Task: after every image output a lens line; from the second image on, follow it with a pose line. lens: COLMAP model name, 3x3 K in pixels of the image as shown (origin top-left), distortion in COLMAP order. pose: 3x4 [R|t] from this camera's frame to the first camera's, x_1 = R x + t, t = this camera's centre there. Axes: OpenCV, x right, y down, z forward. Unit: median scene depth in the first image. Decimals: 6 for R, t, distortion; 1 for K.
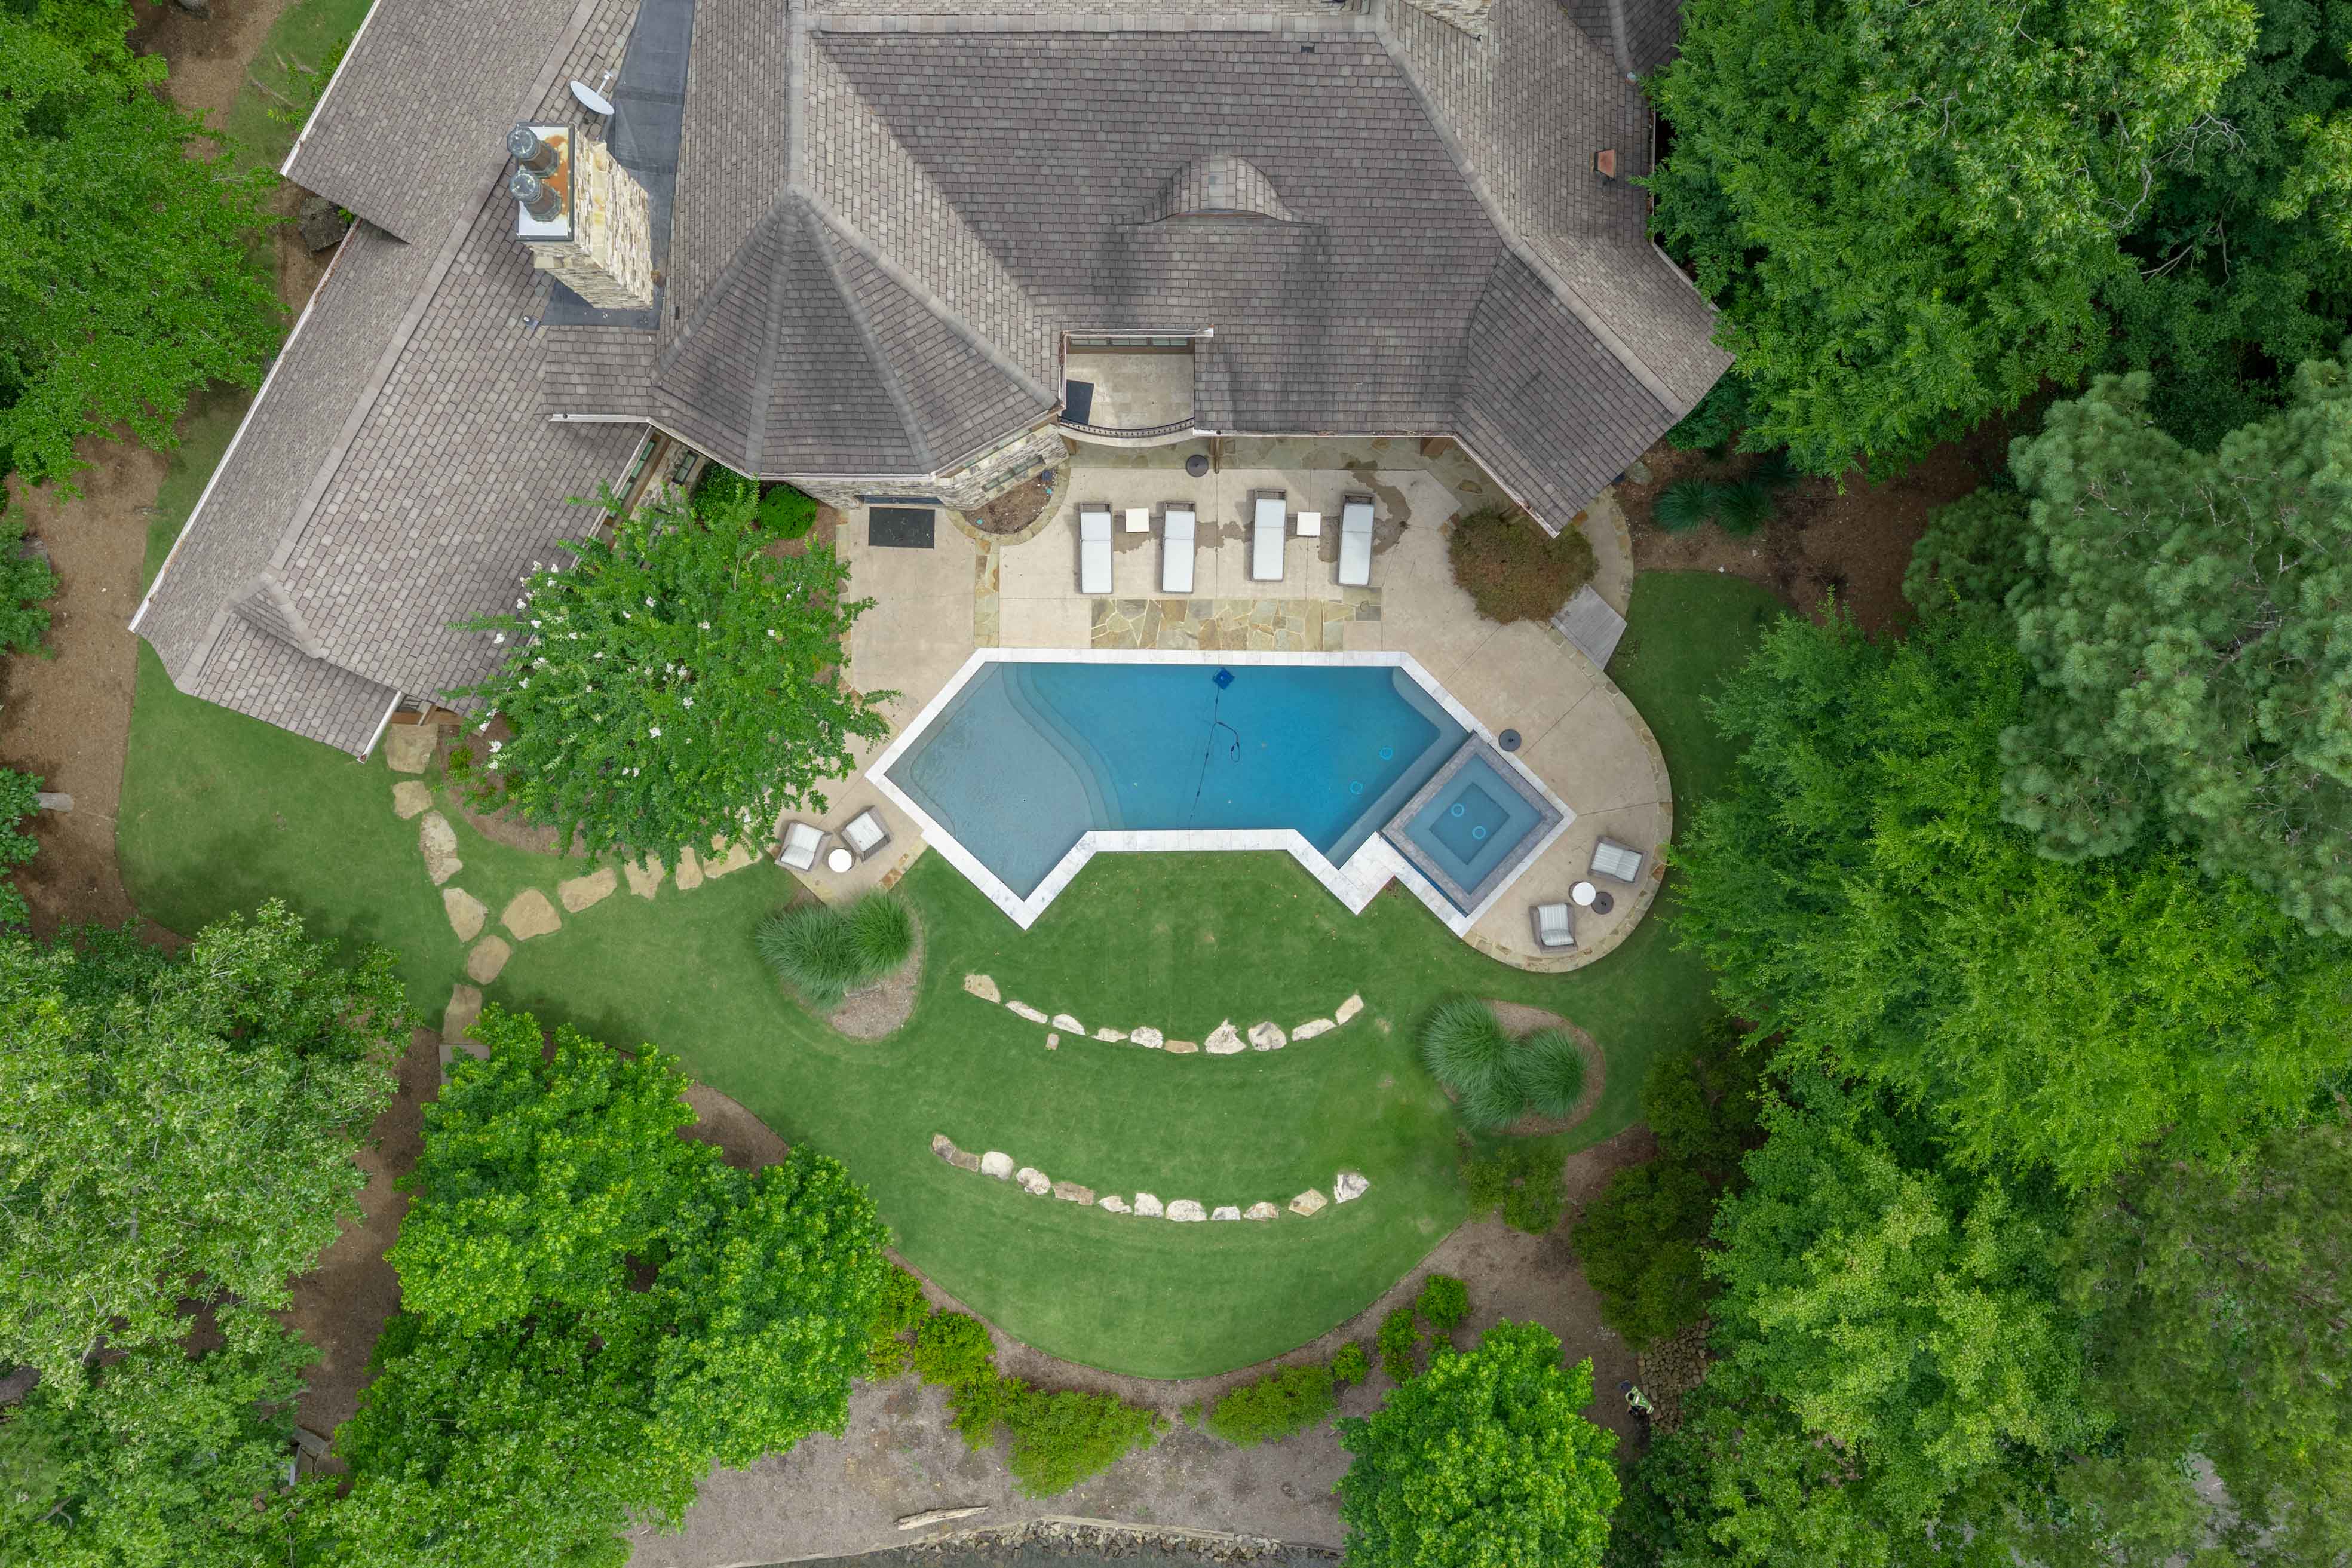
lens RADIAL K [[1962.6, 0, 1179.4], [0, 1962.6, 785.1], [0, 0, 1]] dist [0.012355, -0.033709]
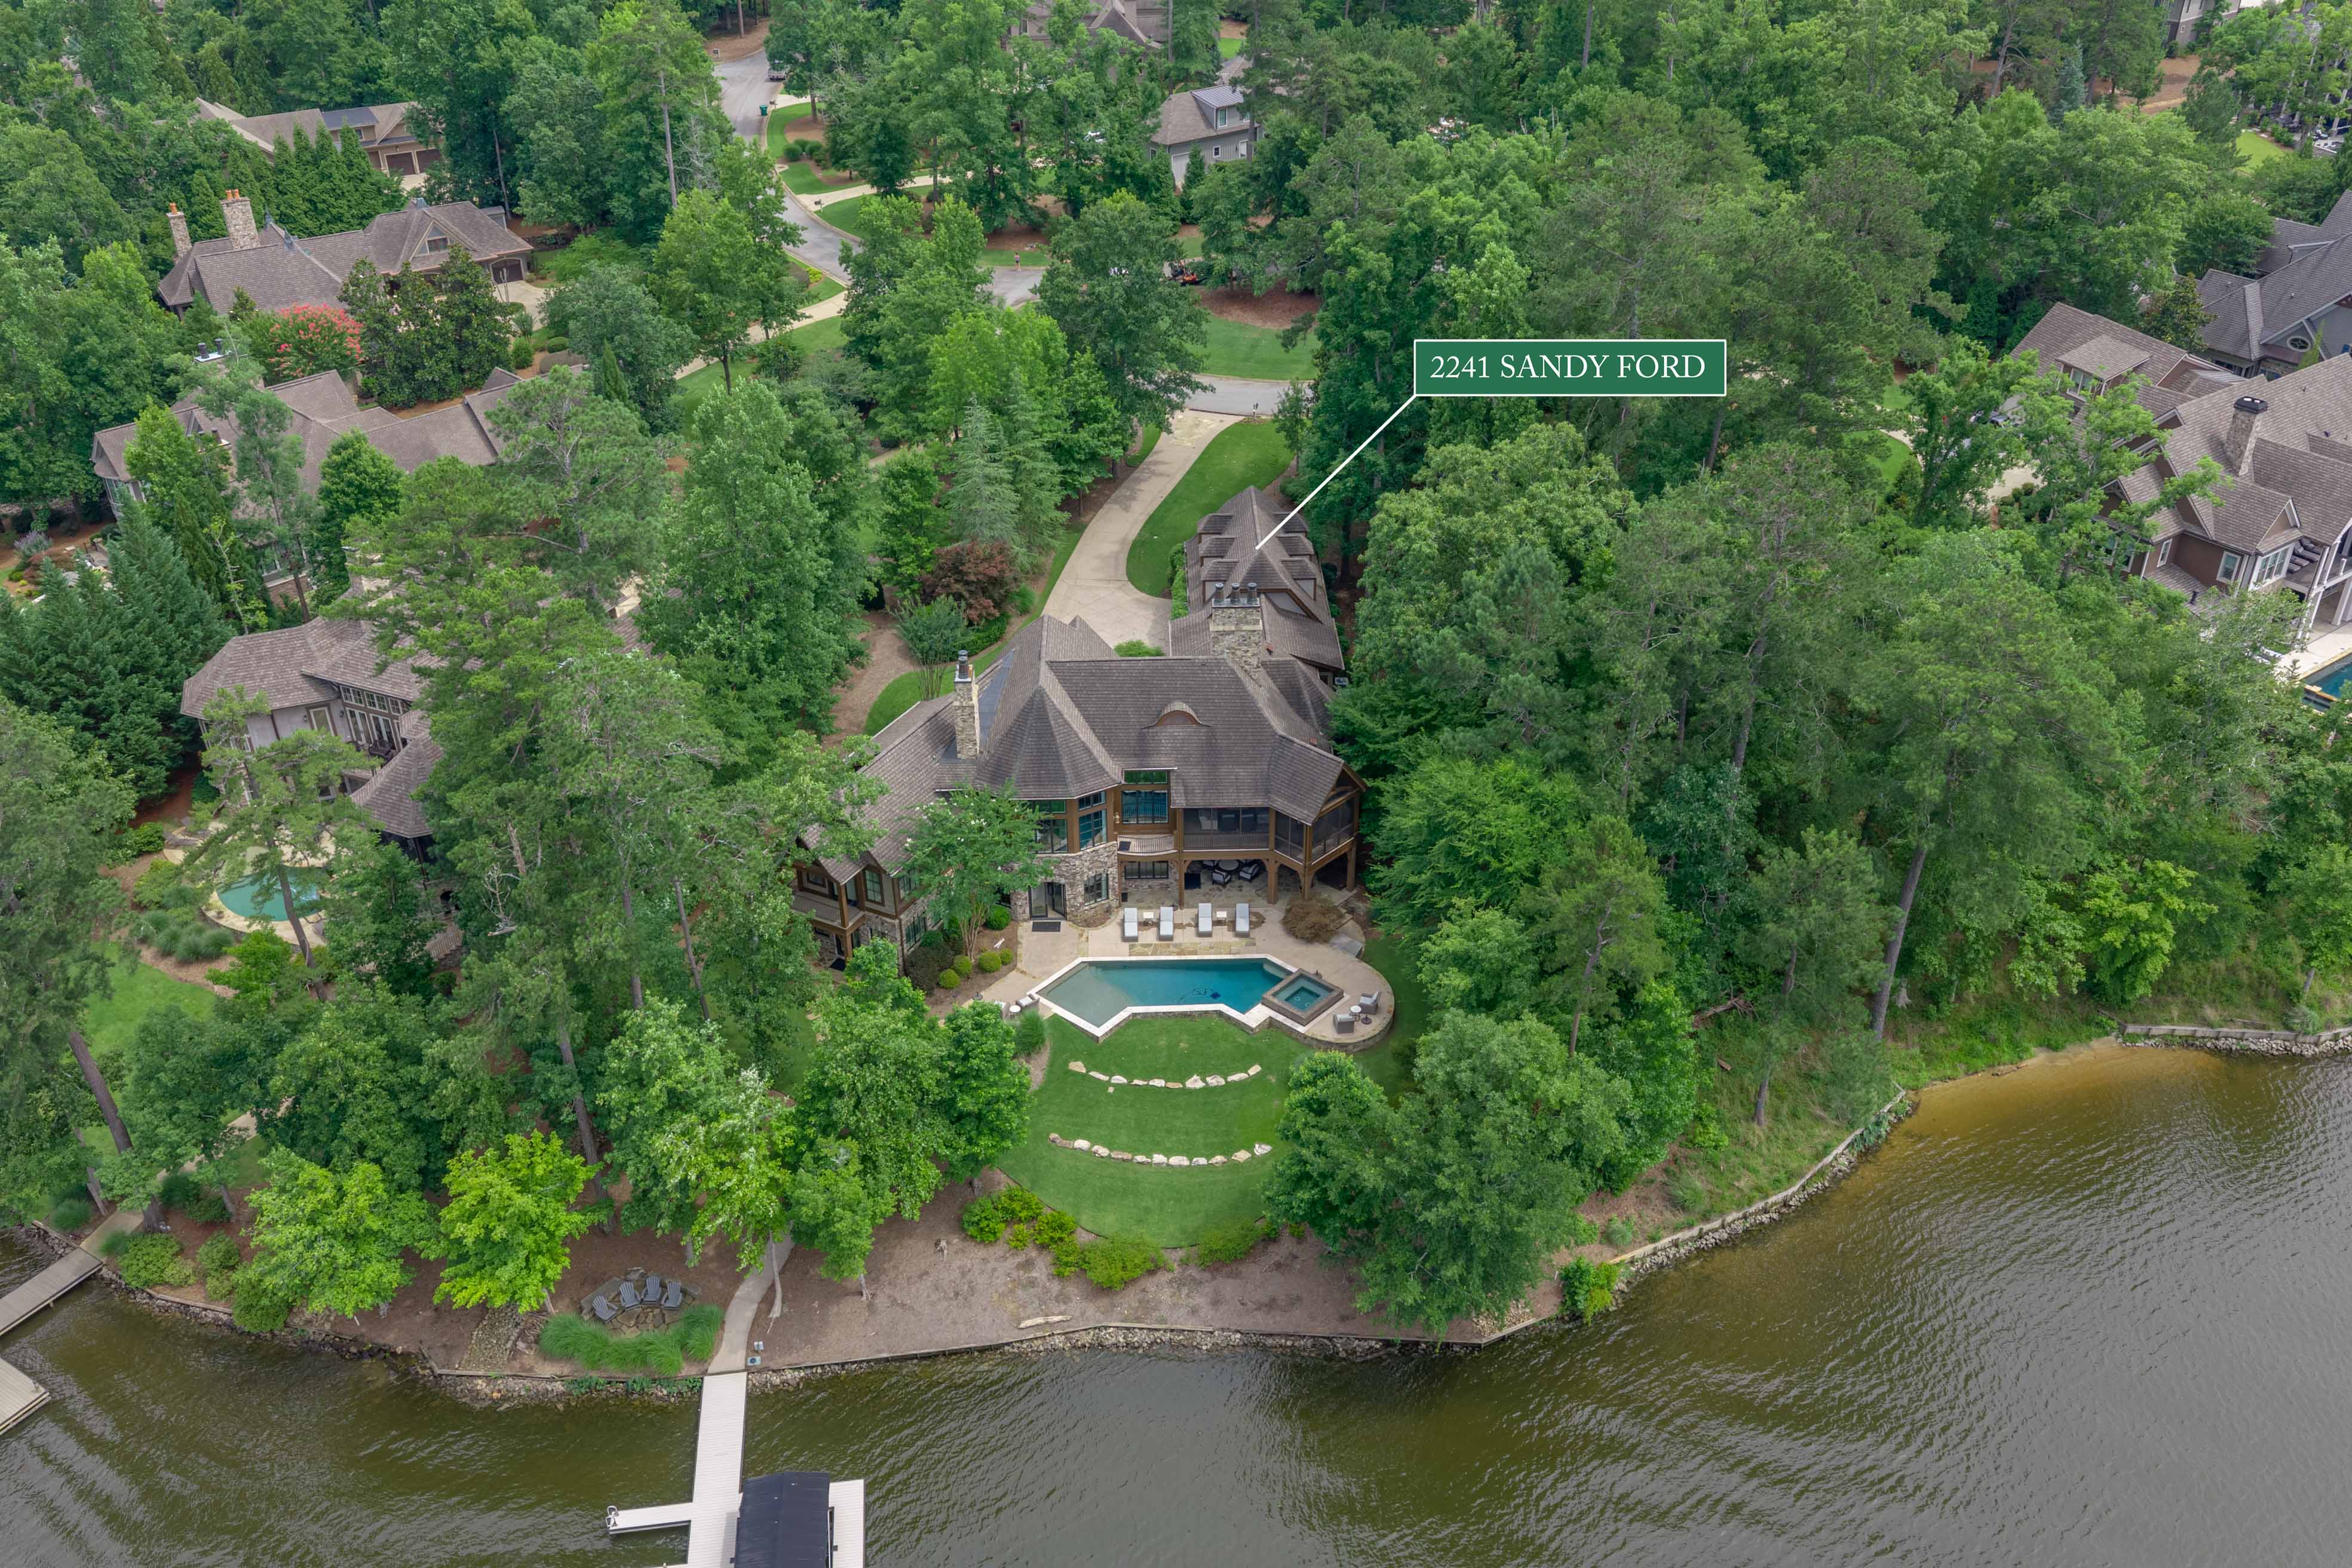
lens RADIAL K [[1962.6, 0, 1166.6], [0, 1962.6, 772.0], [0, 0, 1]] dist [0.012355, -0.033709]
pose [[0.999648, -0.015632, 0.021442, -0.045682], [0.026411, 0.508059, -0.860917, 1.737626], [0.002564, 0.861181, 0.508293, -0.326766]]
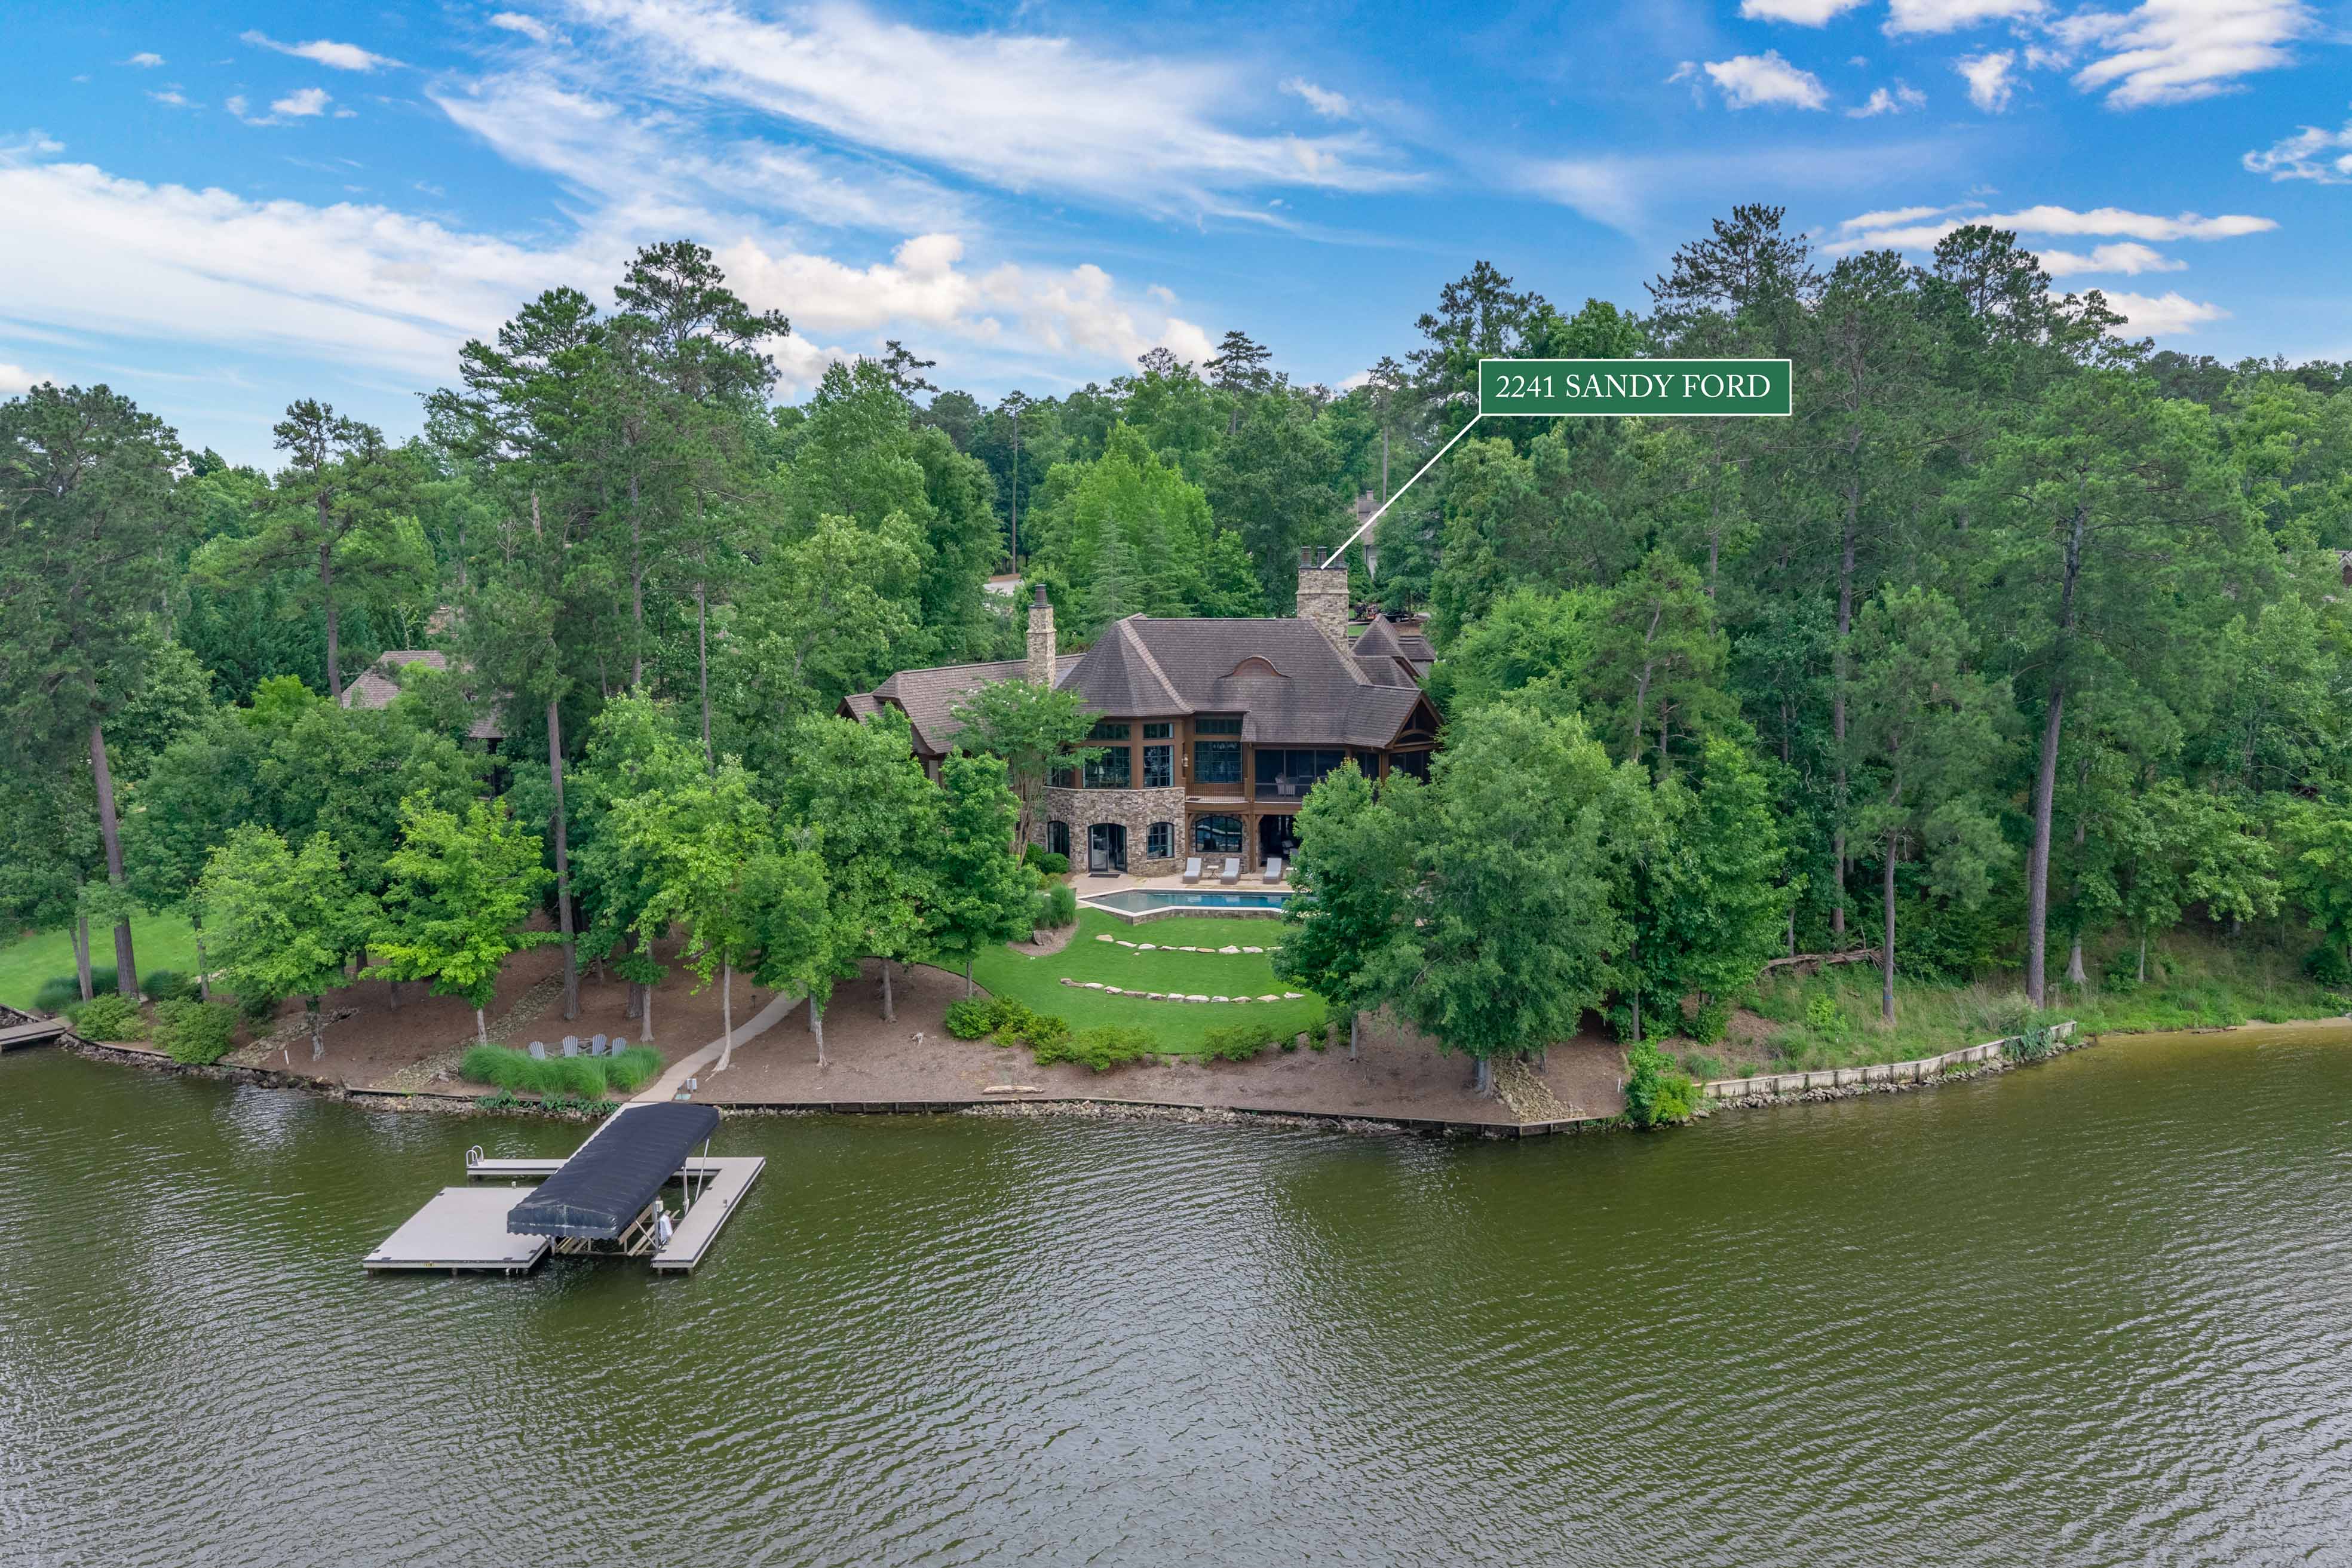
lens RADIAL K [[1962.6, 0, 1164.2], [0, 1962.6, 782.9], [0, 0, 1]] dist [0.012355, -0.033709]
pose [[0.991346, 0.018780, -0.129924, 0.199357], [-0.131257, 0.125876, -0.983324, 1.937303], [-0.002113, 0.991868, 0.127252, 0.610299]]
